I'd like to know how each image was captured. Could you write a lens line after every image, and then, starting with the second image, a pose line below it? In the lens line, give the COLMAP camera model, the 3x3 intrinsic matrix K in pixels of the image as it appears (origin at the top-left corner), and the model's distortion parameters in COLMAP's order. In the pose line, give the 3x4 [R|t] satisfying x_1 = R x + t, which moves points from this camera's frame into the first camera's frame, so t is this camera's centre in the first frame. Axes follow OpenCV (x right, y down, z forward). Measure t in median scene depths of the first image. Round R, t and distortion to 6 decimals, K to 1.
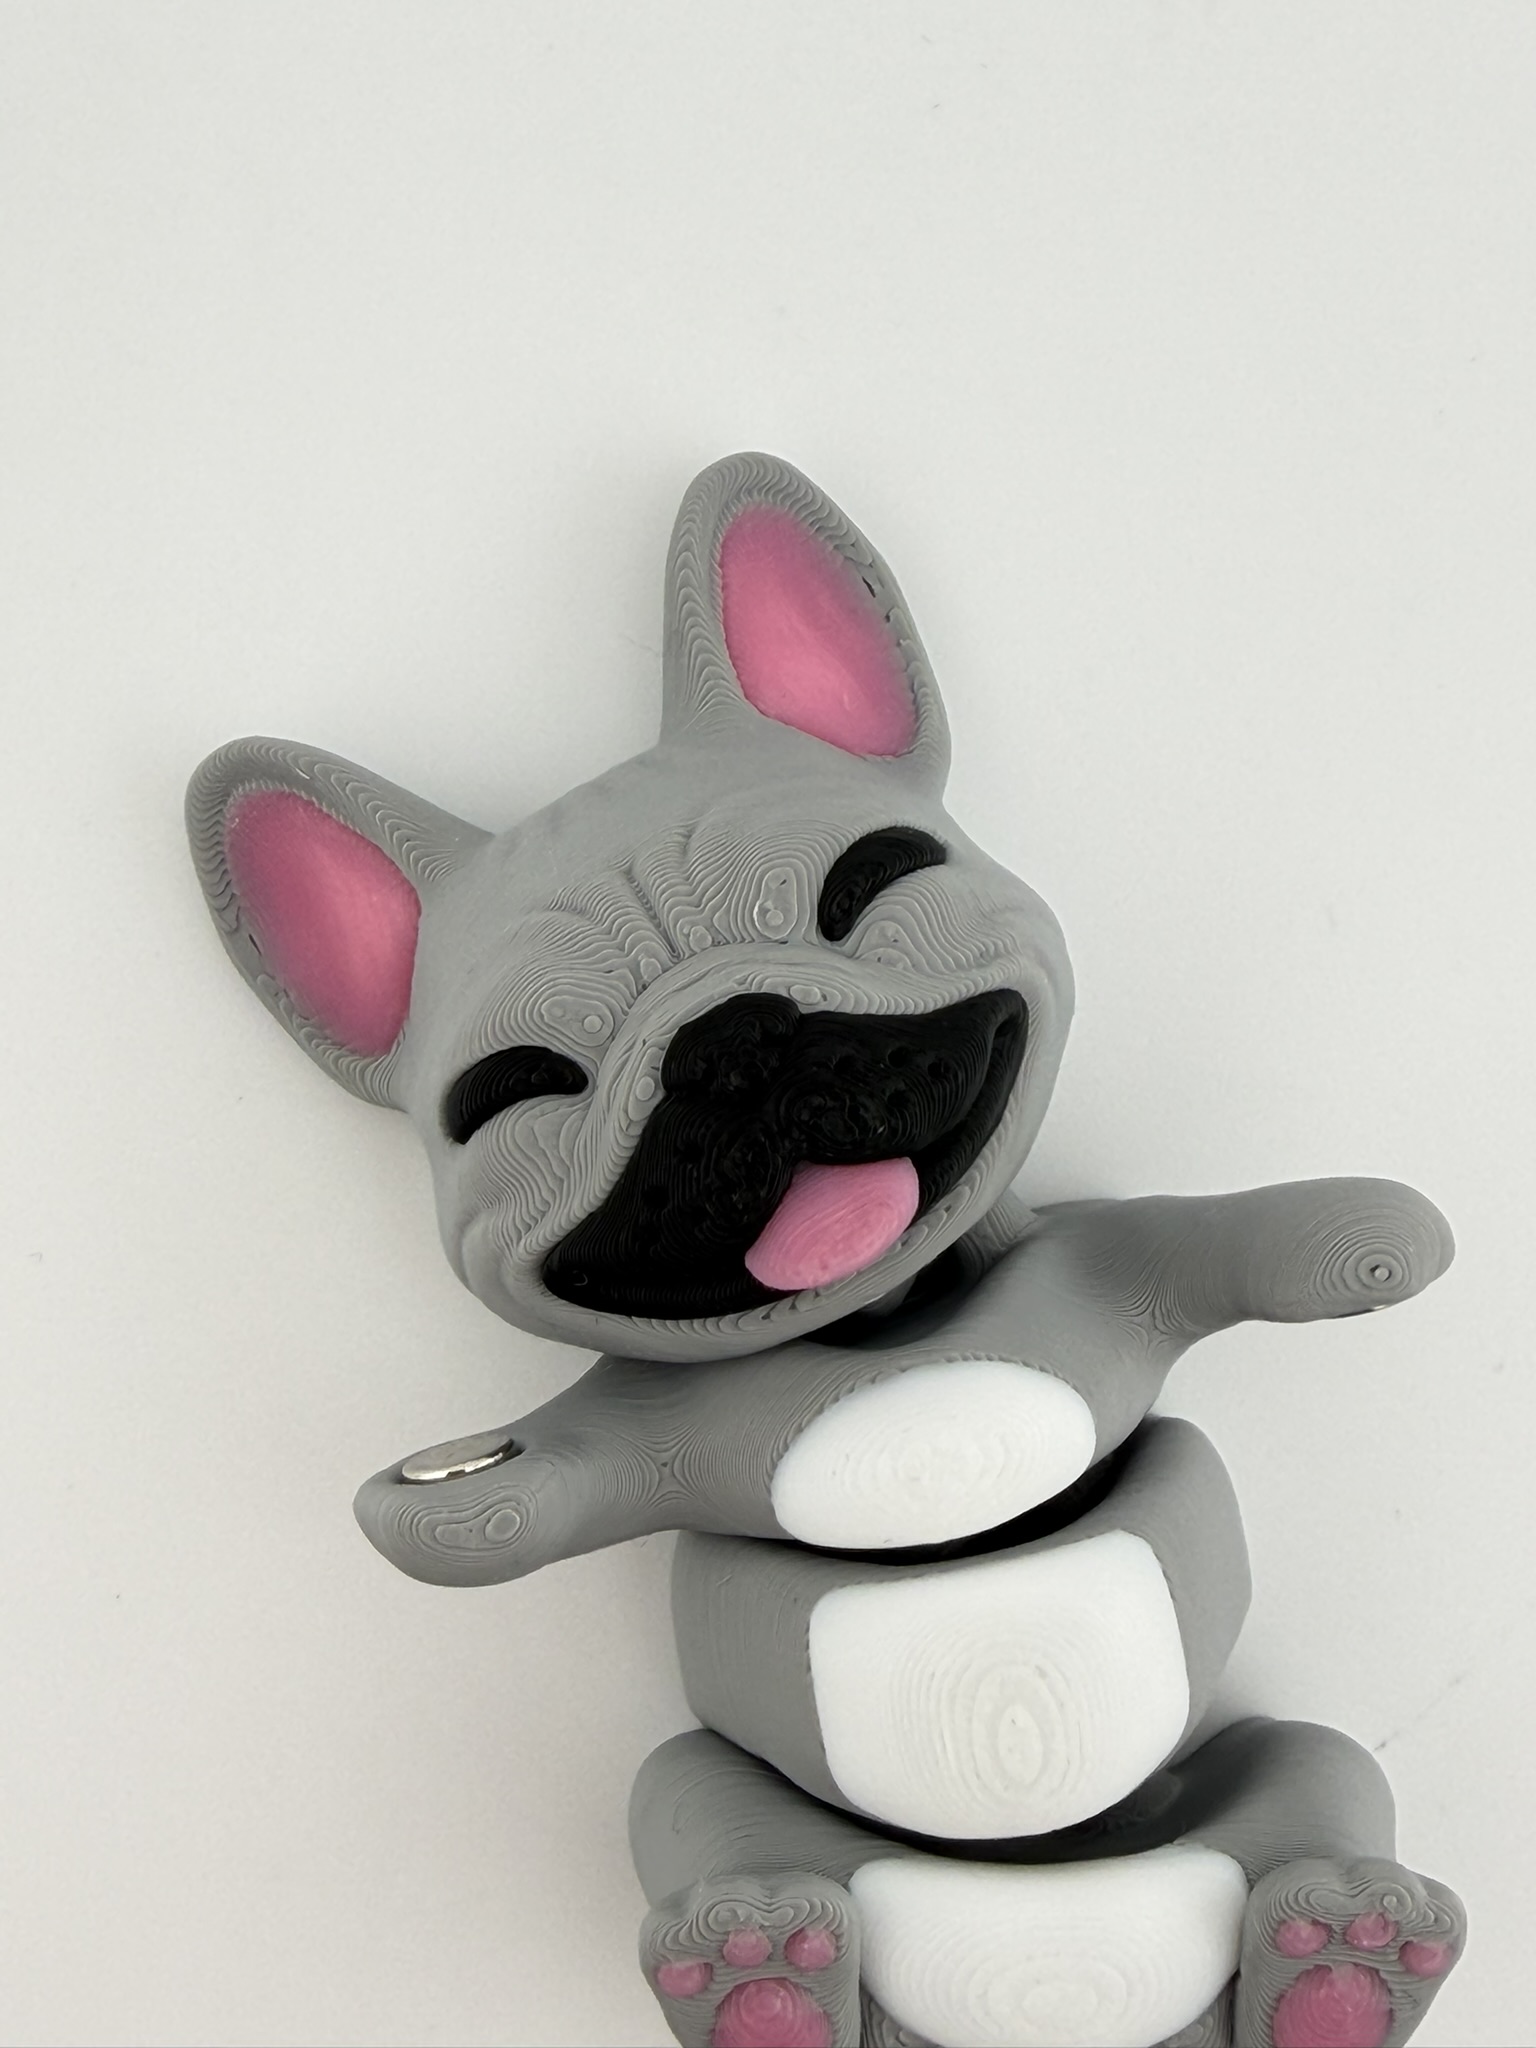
lens RADIAL K [[2786.8, 0, 768.0], [0, 2786.8, 1024.0], [0, 0, 1]] dist [0.054828, -0.010370]
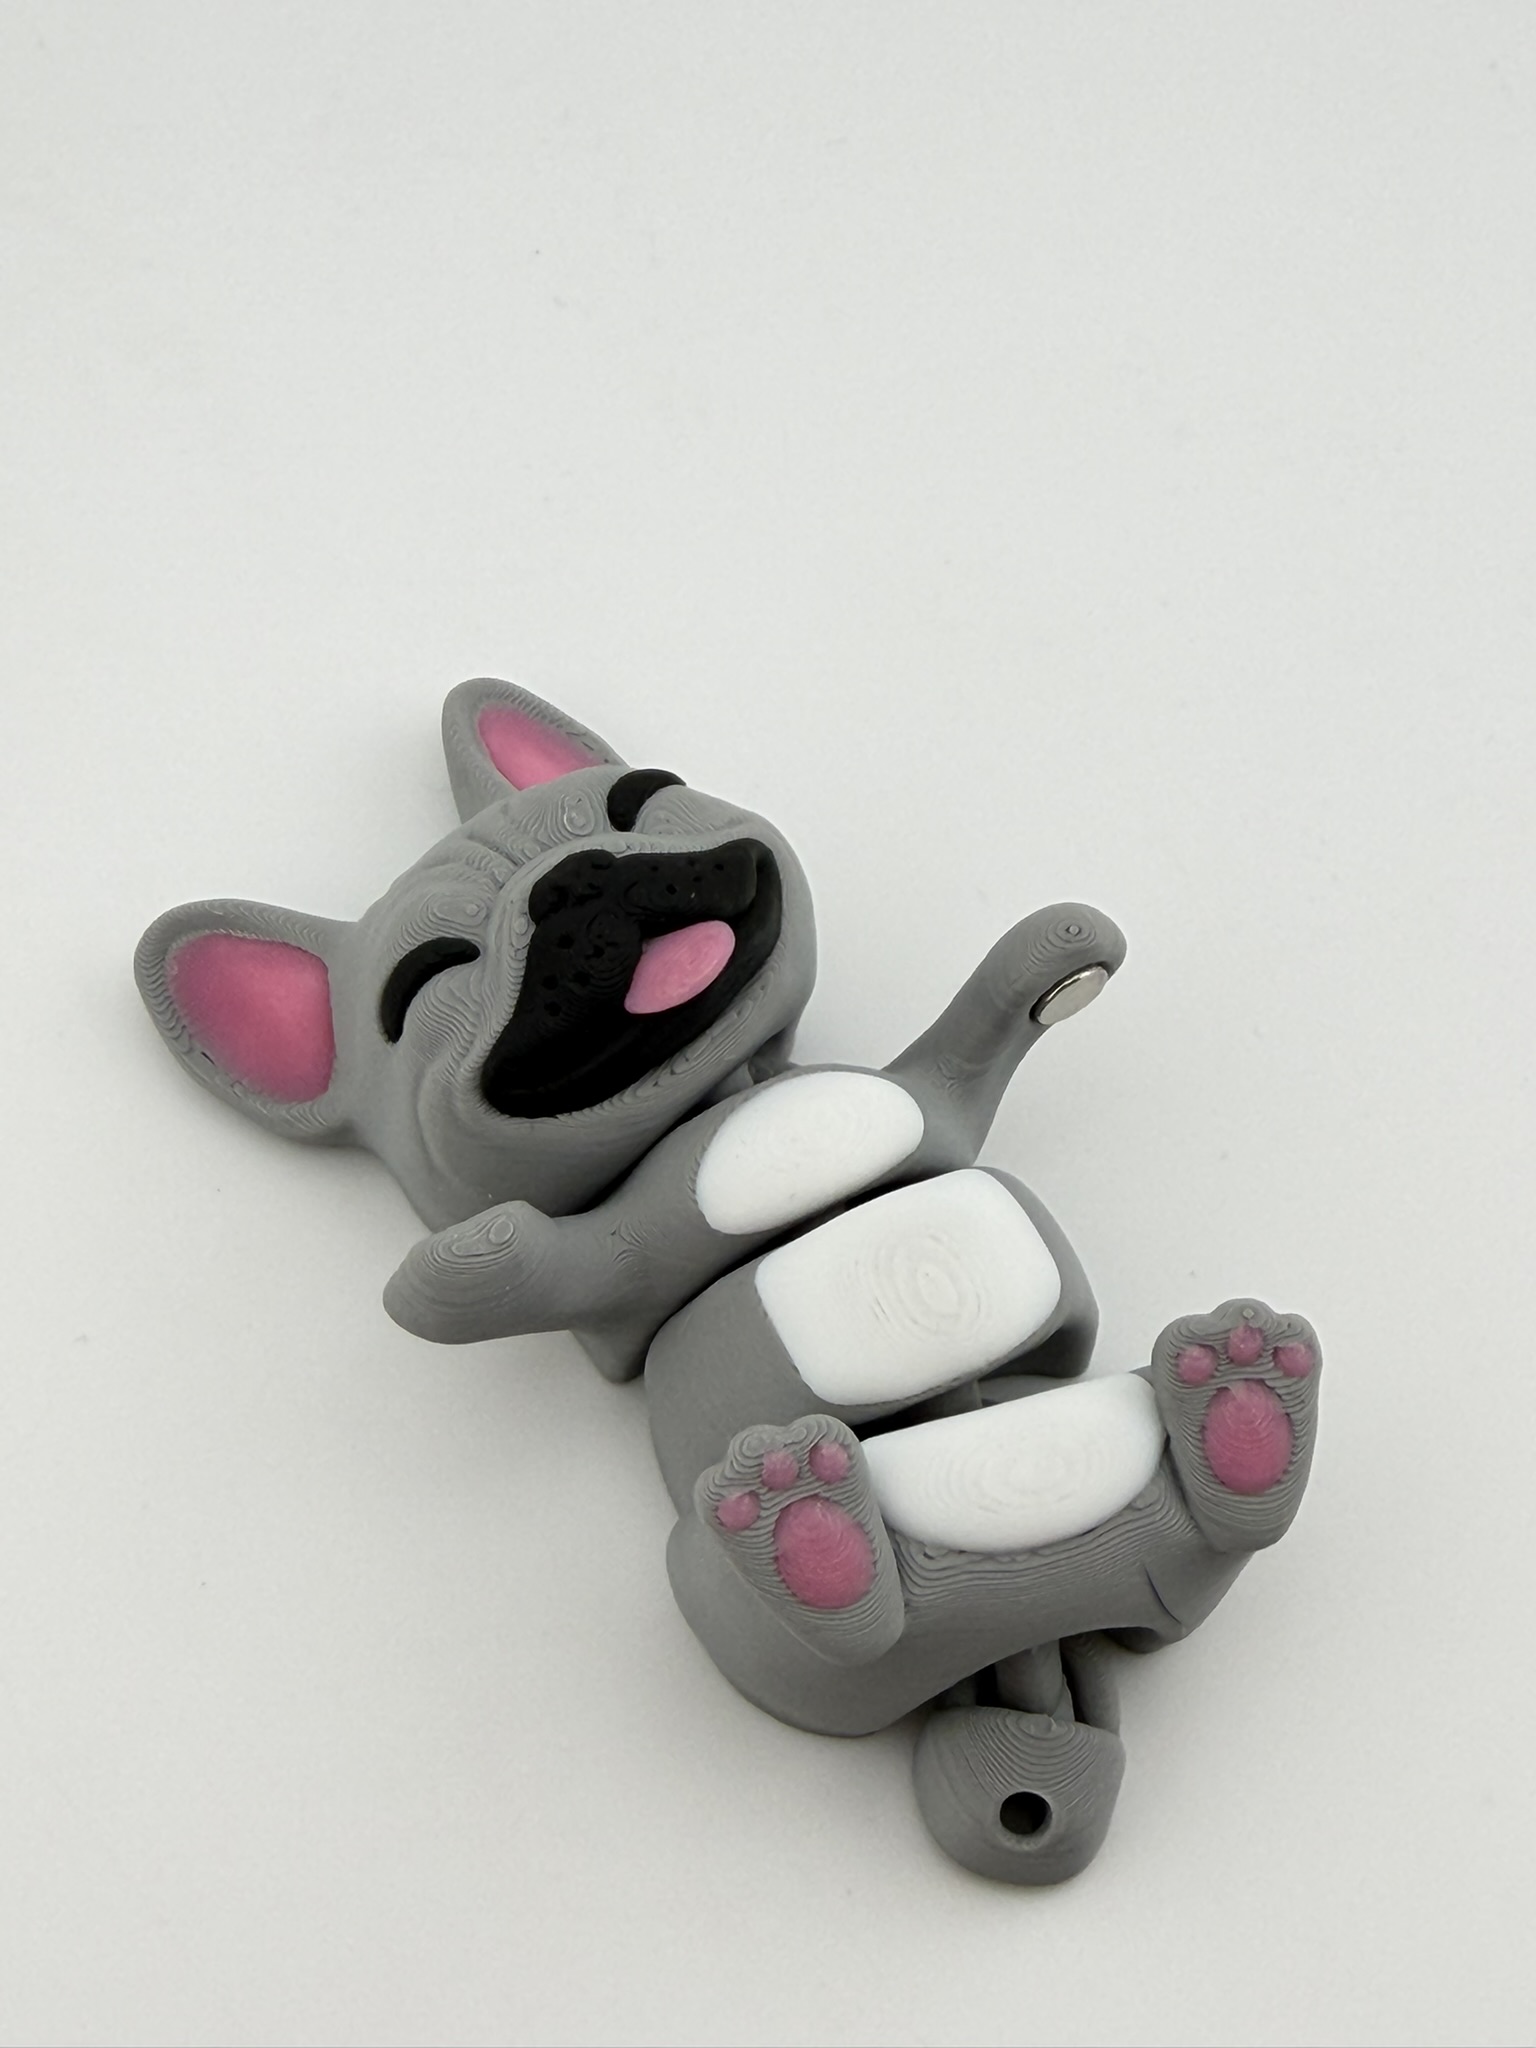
lens RADIAL K [[2786.8, 0, 768.0], [0, 2786.8, 1024.0], [0, 0, 1]] dist [0.054828, -0.010370]
pose [[0.953758, -0.246216, 0.172407, -0.172765], [0.299622, 0.824461, -0.480094, 0.742117], [-0.023937, 0.509550, 0.860108, -0.155804]]
